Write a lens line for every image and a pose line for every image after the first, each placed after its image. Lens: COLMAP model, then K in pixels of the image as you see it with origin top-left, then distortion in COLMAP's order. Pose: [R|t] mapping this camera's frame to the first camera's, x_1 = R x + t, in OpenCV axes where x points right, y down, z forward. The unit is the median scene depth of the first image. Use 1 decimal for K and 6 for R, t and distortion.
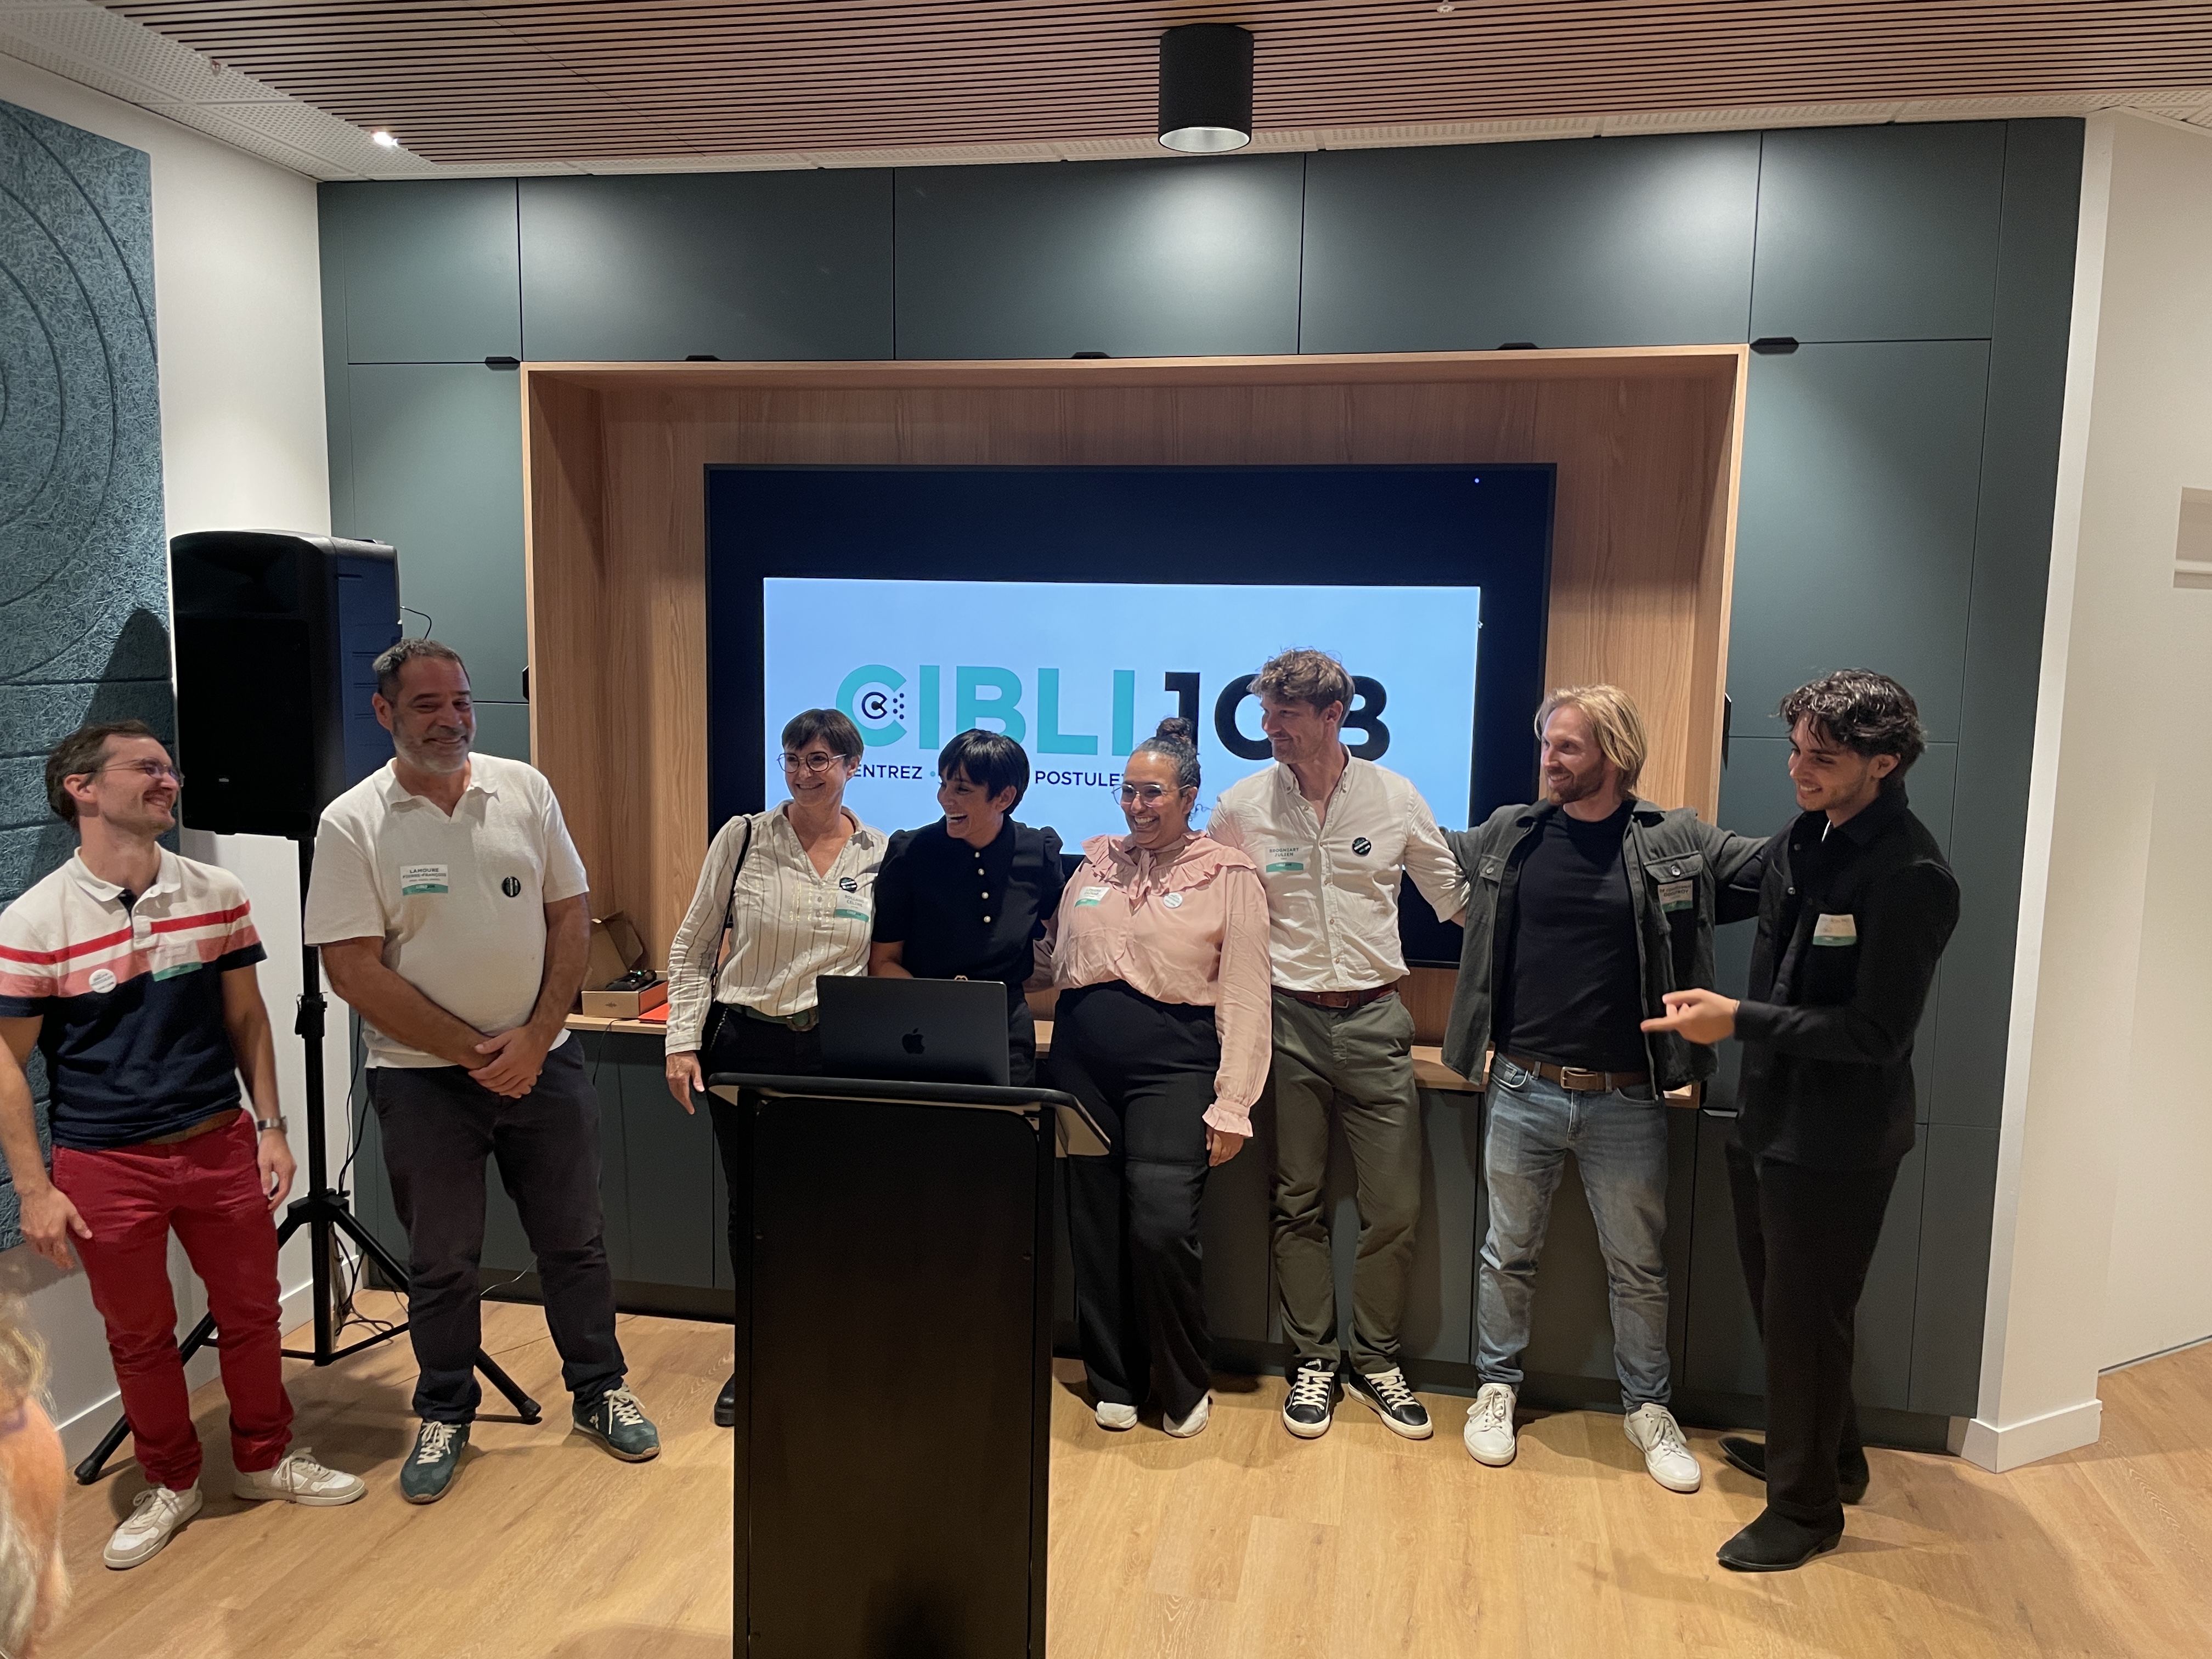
lens RADIAL K [[1679.7, 0, 1105.2], [0, 1679.7, 828.1], [0, 0, 1]] dist [0.031728, 0.000339]
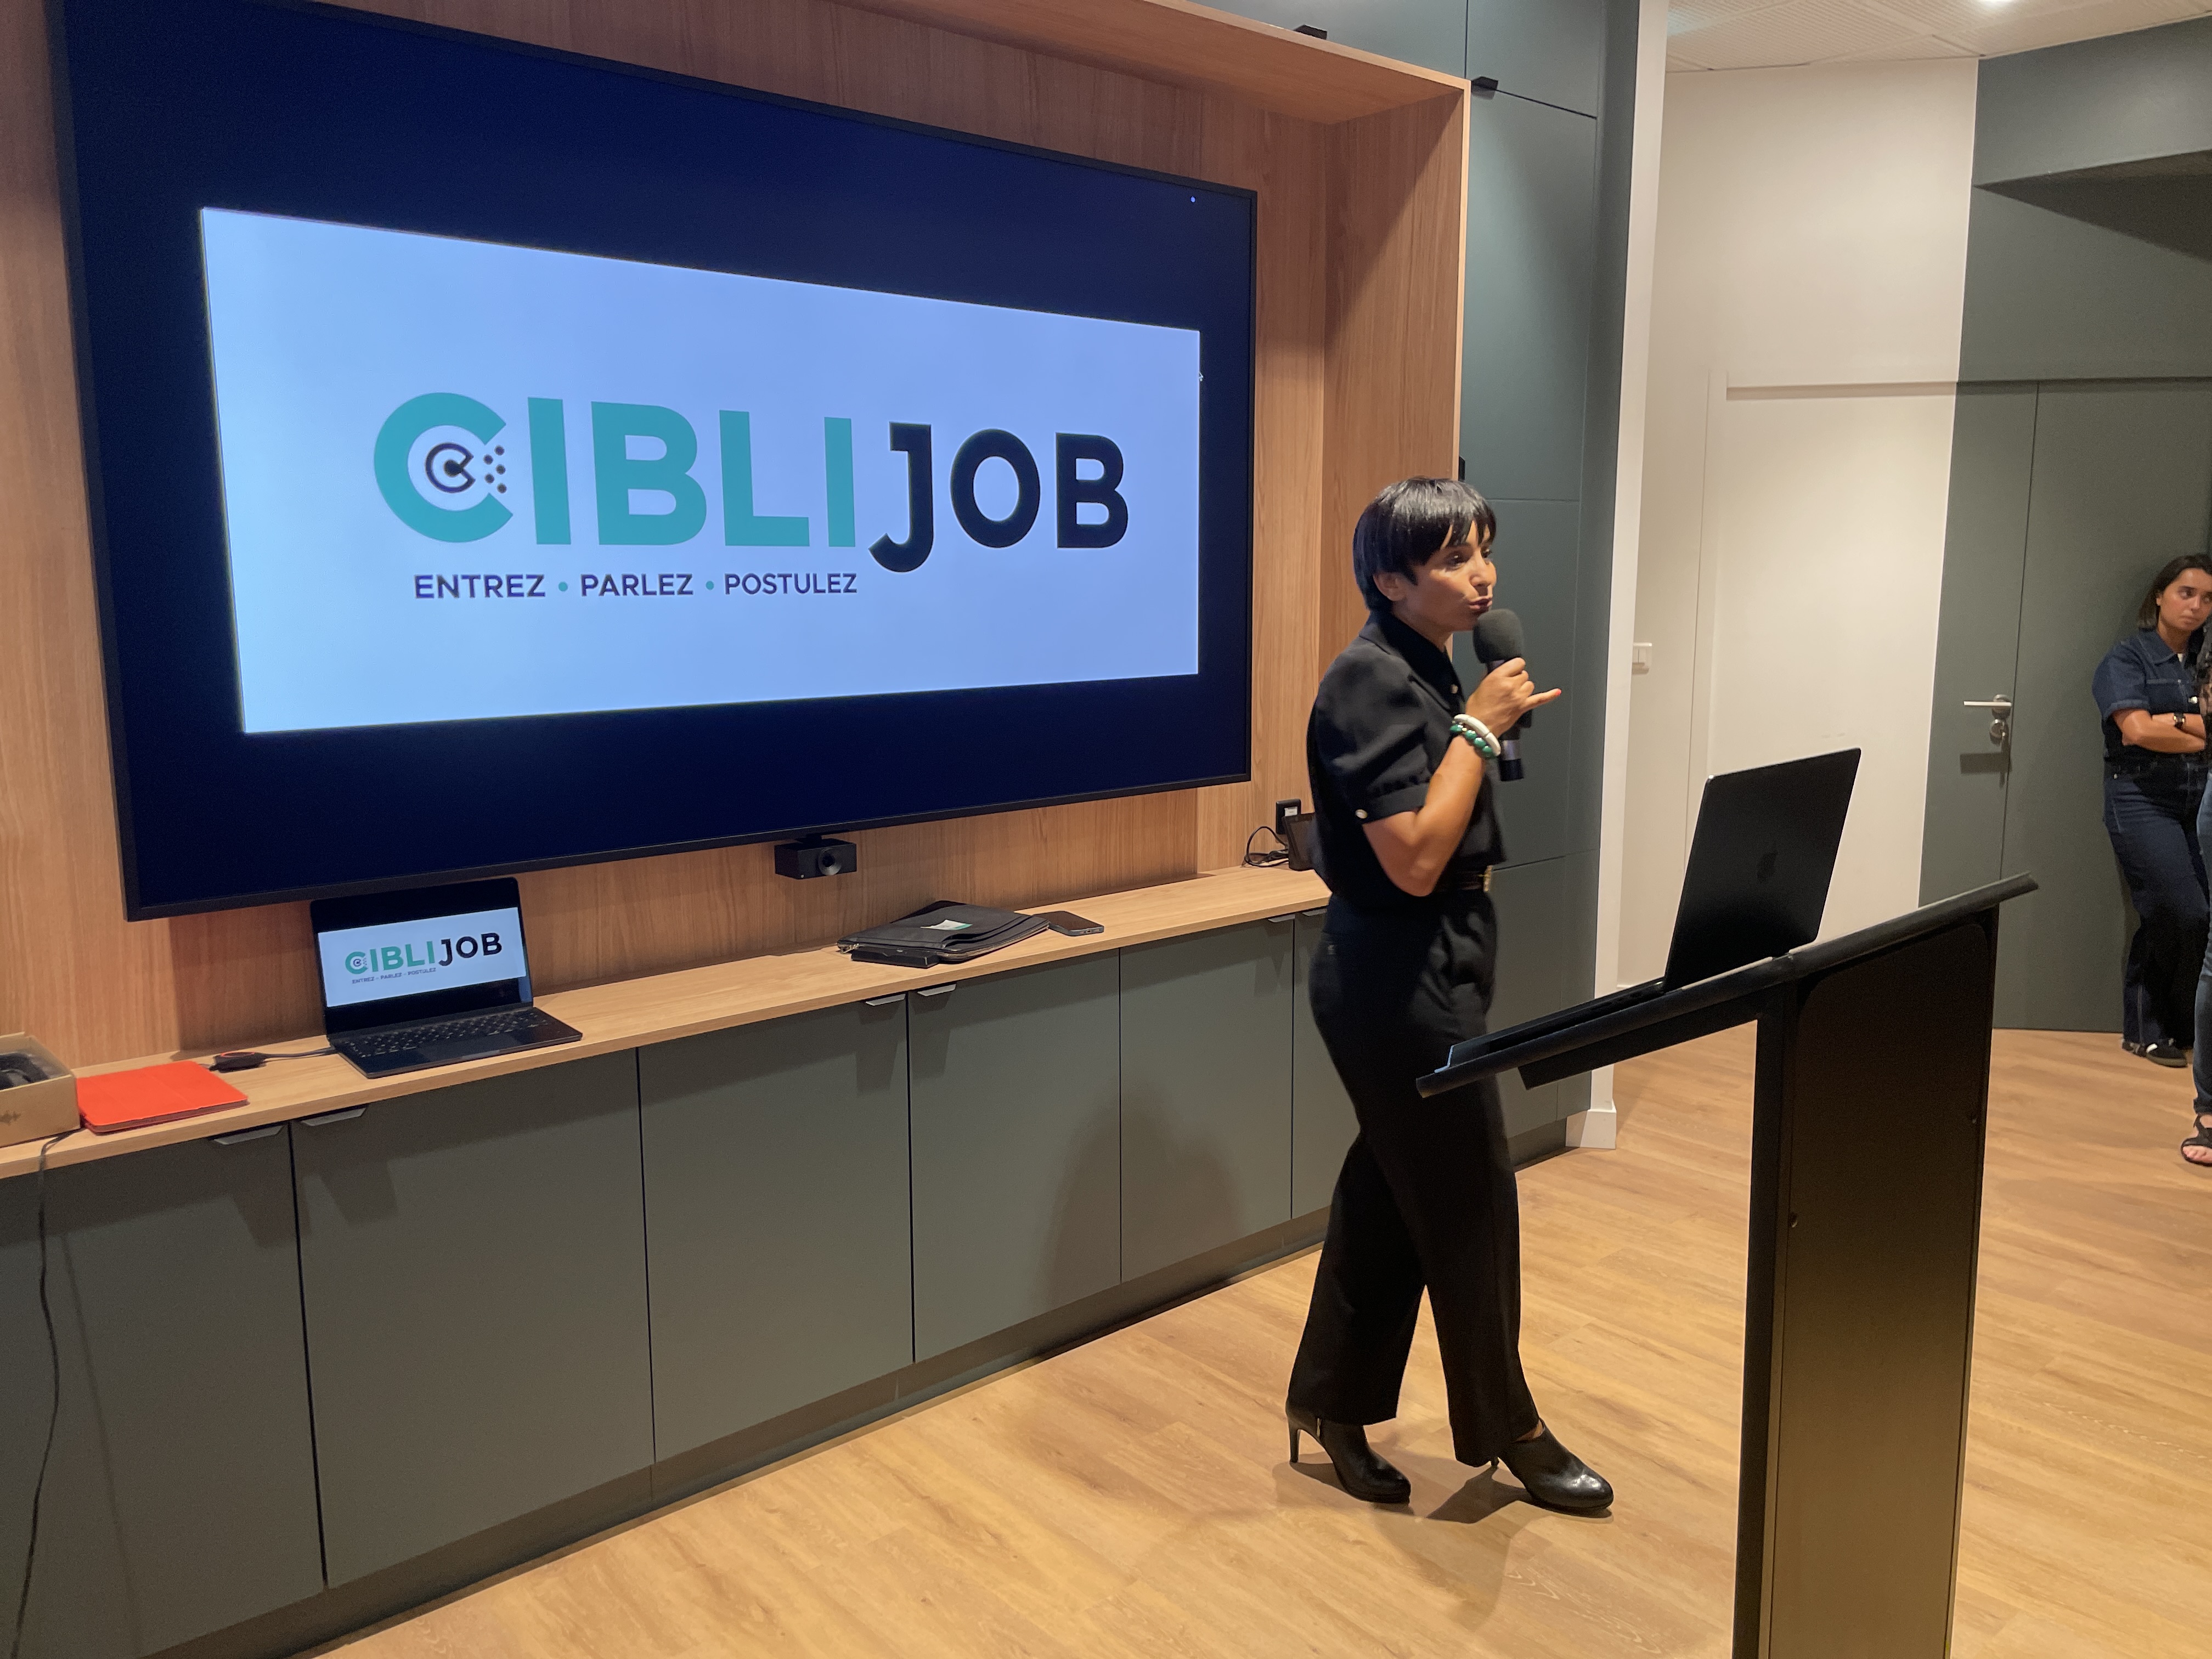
lens RADIAL K [[1679.7, 0, 1108.0], [0, 1679.7, 827.2], [0, 0, 1]] dist [0.031728, 0.000339]
pose [[0.608729, -0.142520, 0.780472, -0.471917], [0.107472, 0.989478, 0.096863, 0.015115], [-0.786065, 0.024916, 0.617641, 0.493206]]
